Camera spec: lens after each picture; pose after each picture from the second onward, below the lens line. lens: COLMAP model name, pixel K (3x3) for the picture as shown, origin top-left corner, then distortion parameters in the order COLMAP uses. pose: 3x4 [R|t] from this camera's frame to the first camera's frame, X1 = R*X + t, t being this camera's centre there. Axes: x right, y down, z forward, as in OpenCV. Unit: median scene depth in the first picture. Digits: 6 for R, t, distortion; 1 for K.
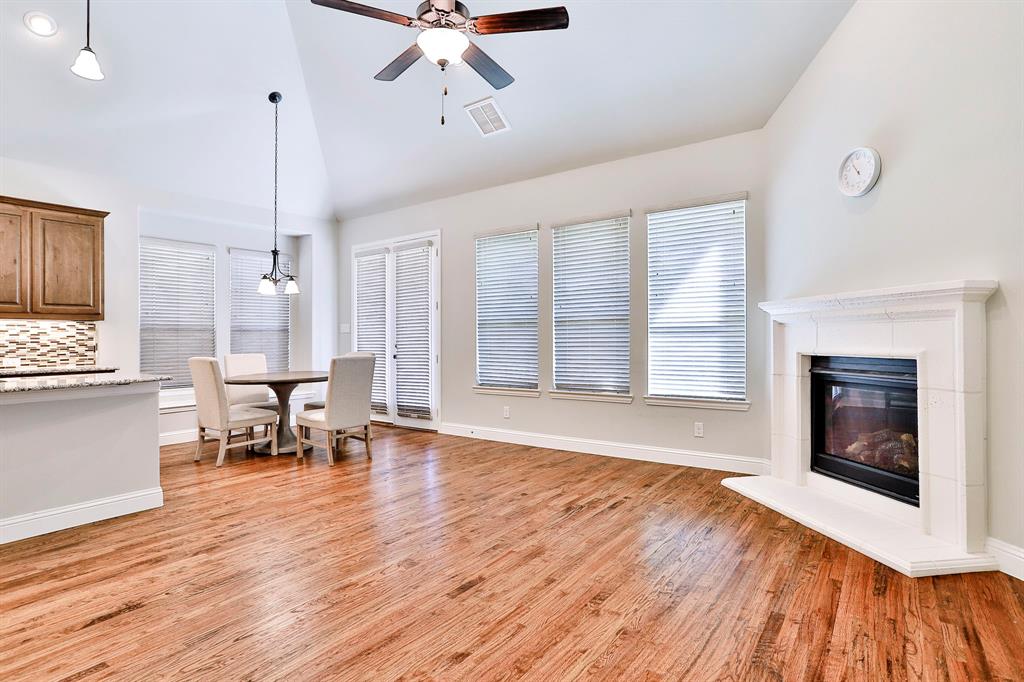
lens RADIAL K [[532.6, 0, 497.9], [0, 532.6, 338.6], [0, 0, 1]] dist [-0.064029, 0.037698]
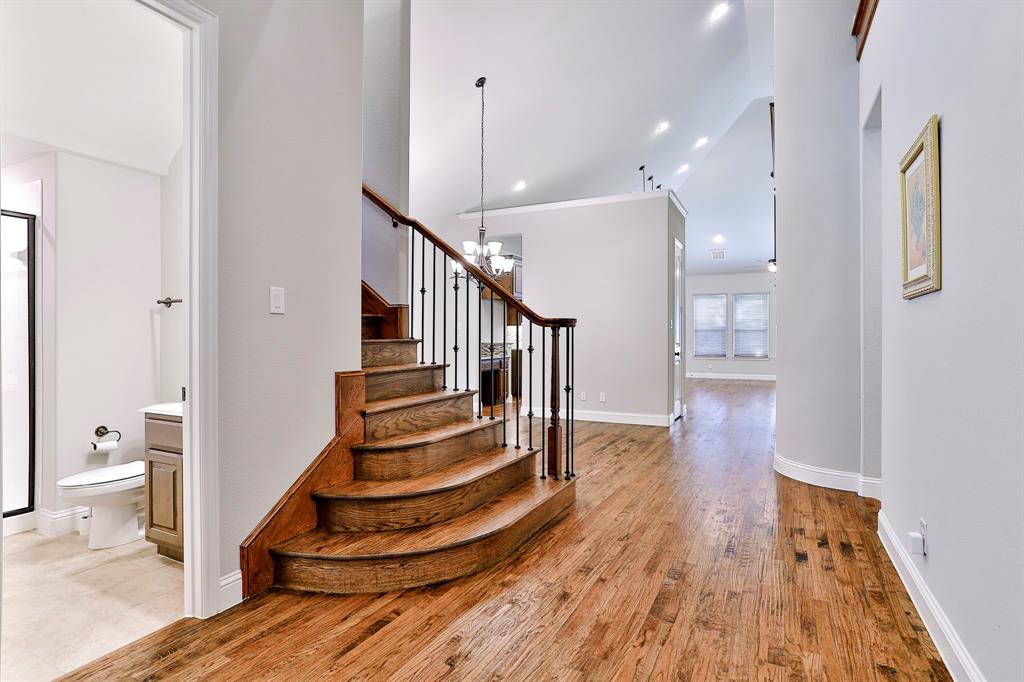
lens RADIAL K [[524.1, 0, 512.0], [0, 524.1, 341.0], [0, 0, 1]] dist [-0.003069, -0.000064]
pose [[0.985354, 0.005703, 0.170429, -1.592980], [-0.006318, 0.999975, 0.003069, 0.020198], [-0.170407, -0.004101, 0.985365, -1.535877]]
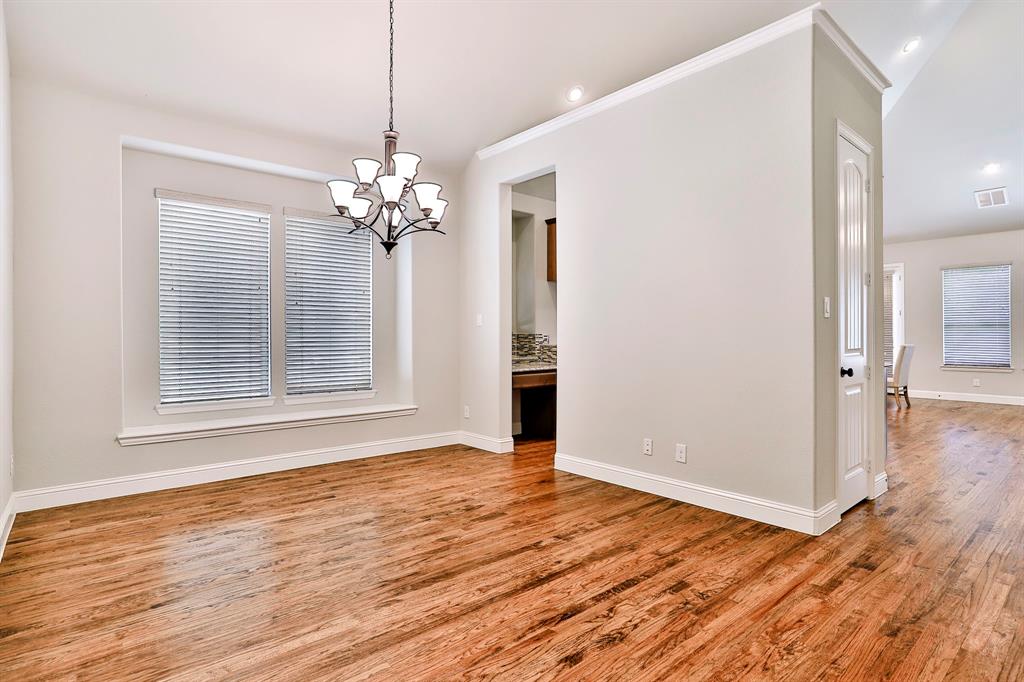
lens RADIAL K [[532.6, 0, 497.9], [0, 532.6, 338.6], [0, 0, 1]] dist [-0.064029, 0.037698]
pose [[0.972923, 0.004010, -0.231094, -1.188053], [-0.003656, 0.999991, 0.001959, 0.015580], [0.231100, -0.001061, 0.972929, -0.948345]]
